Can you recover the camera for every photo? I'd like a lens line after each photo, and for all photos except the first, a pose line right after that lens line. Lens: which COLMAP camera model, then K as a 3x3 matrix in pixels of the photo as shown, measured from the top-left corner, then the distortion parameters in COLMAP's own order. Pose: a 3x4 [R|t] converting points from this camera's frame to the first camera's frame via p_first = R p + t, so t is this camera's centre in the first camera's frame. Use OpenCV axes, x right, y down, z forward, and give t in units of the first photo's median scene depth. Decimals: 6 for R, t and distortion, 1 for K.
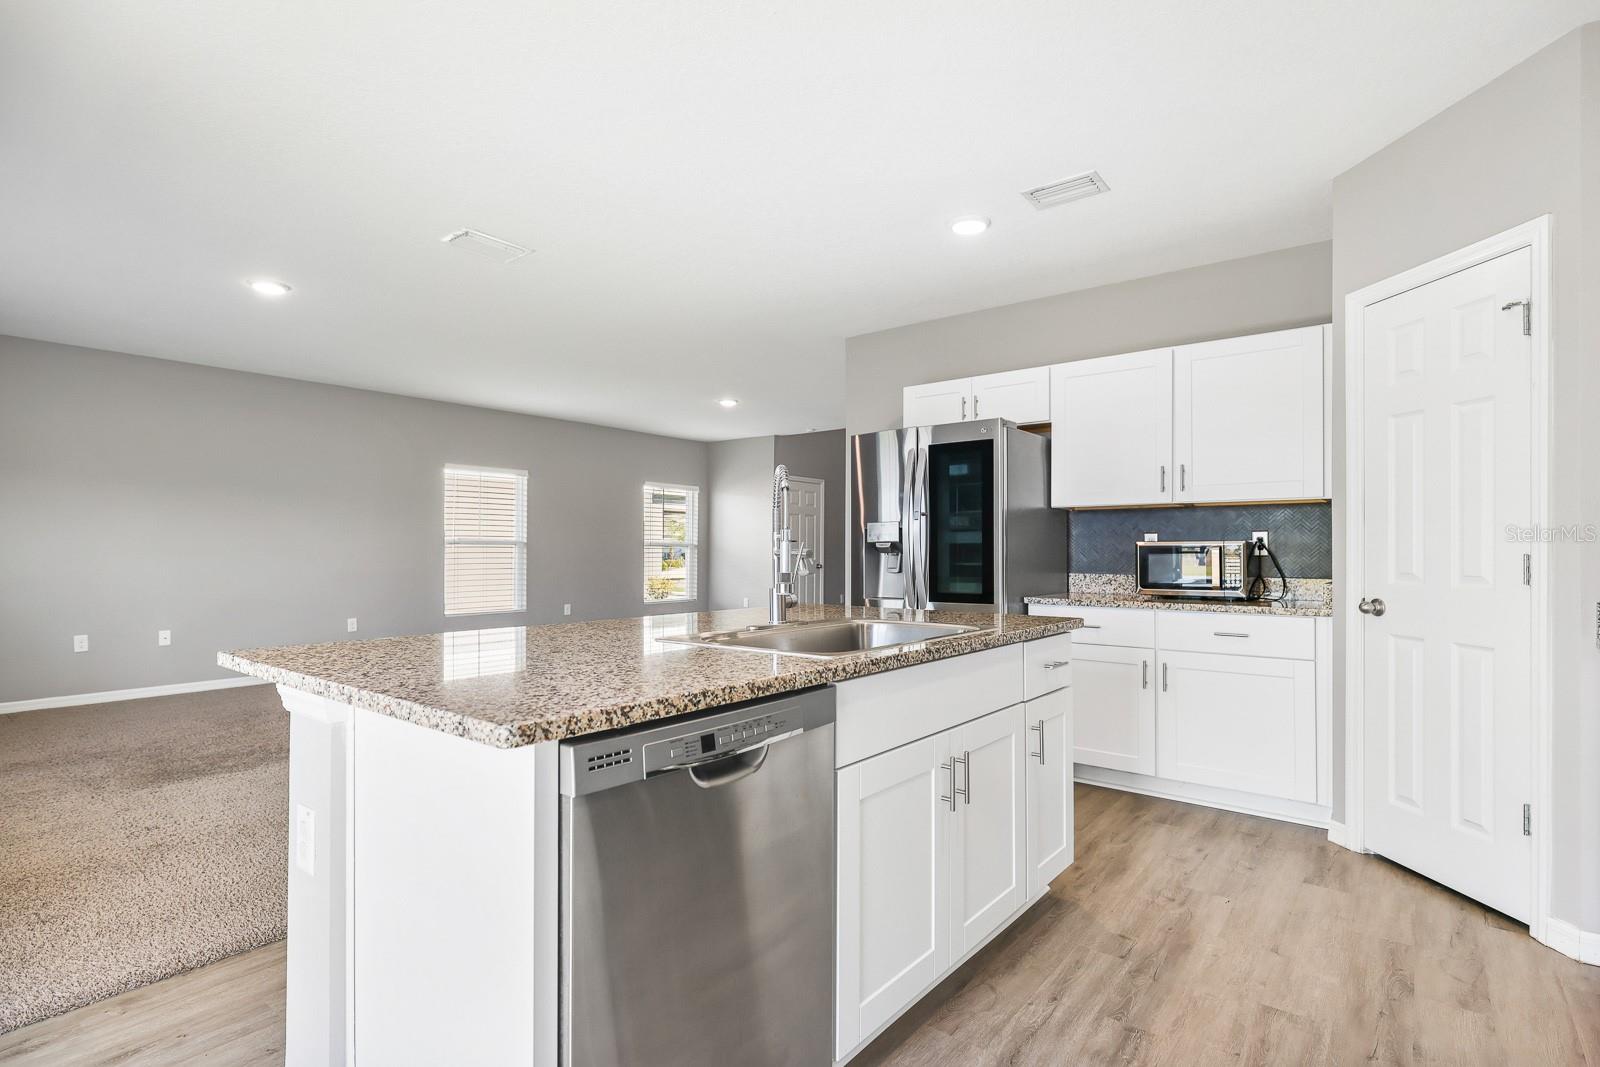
lens RADIAL K [[778.0, 0, 806.9], [0, 778.0, 543.4], [0, 0, 1]] dist [-0.000683, -0.000519]
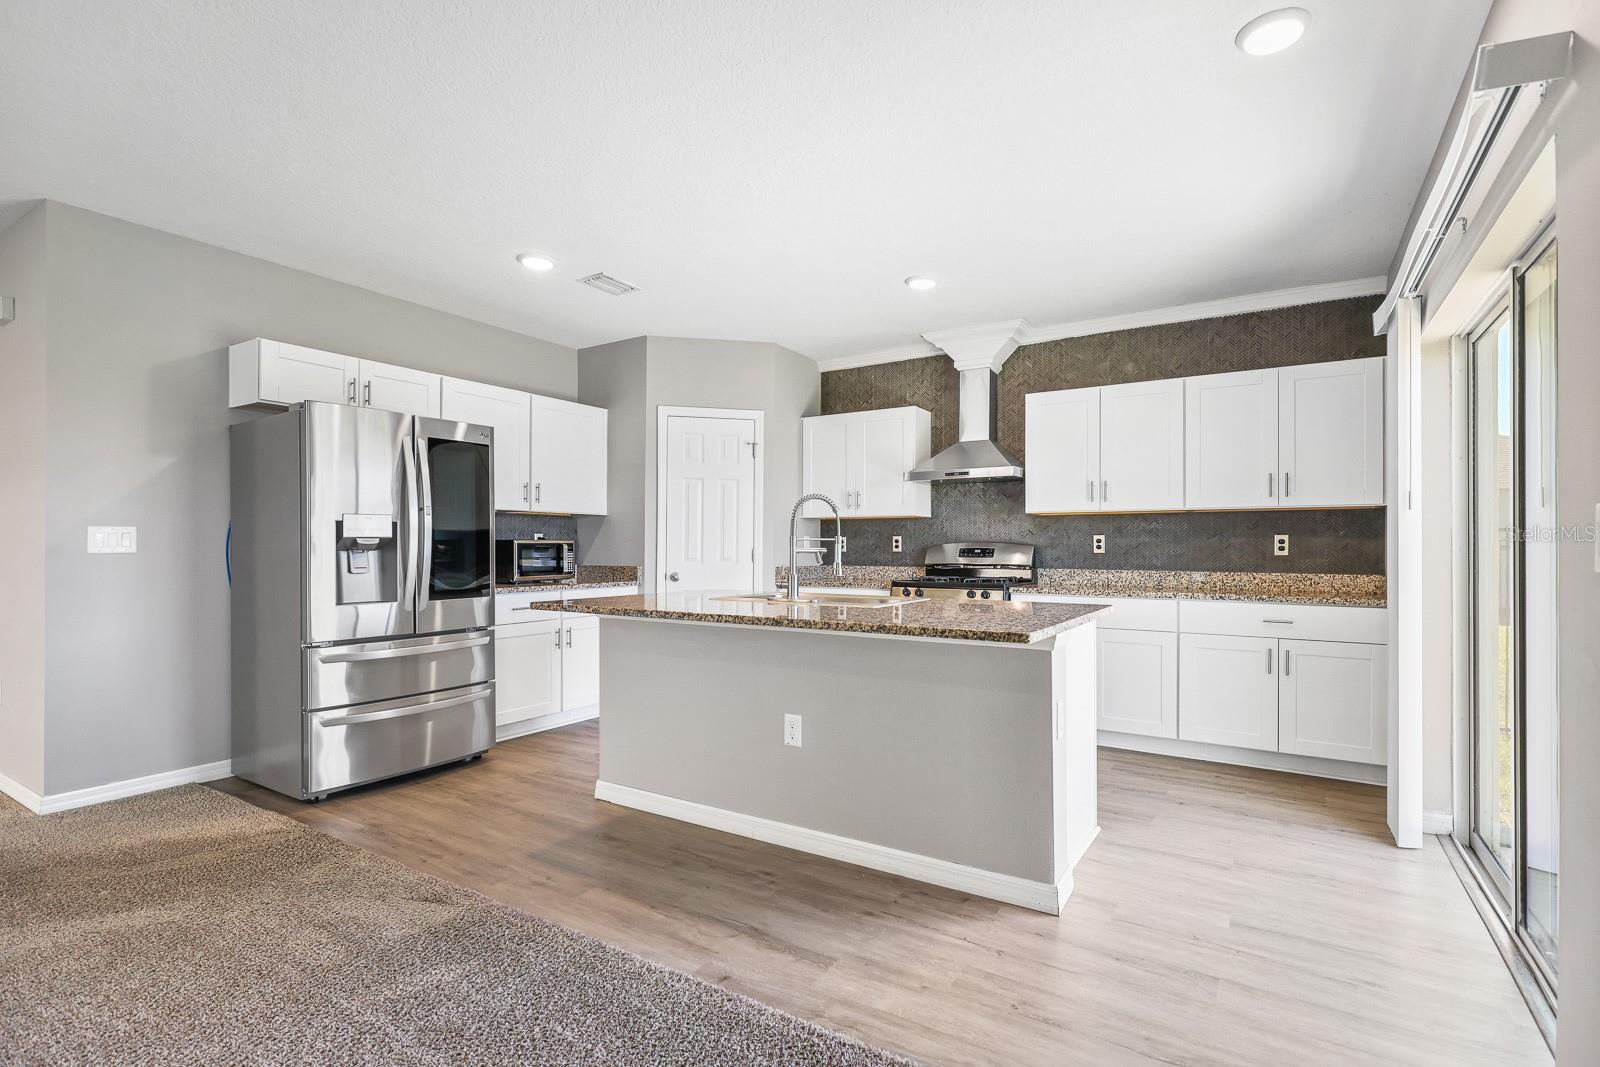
lens RADIAL K [[755.0, 0, 805.9], [0, 755.0, 543.2], [0, 0, 1]] dist [0.000877, -0.001036]
pose [[-0.109225, 0.002608, 0.994014, -0.857844], [-0.011454, 0.999927, -0.003882, 0.002385], [-0.993951, -0.011809, -0.109187, 0.668036]]
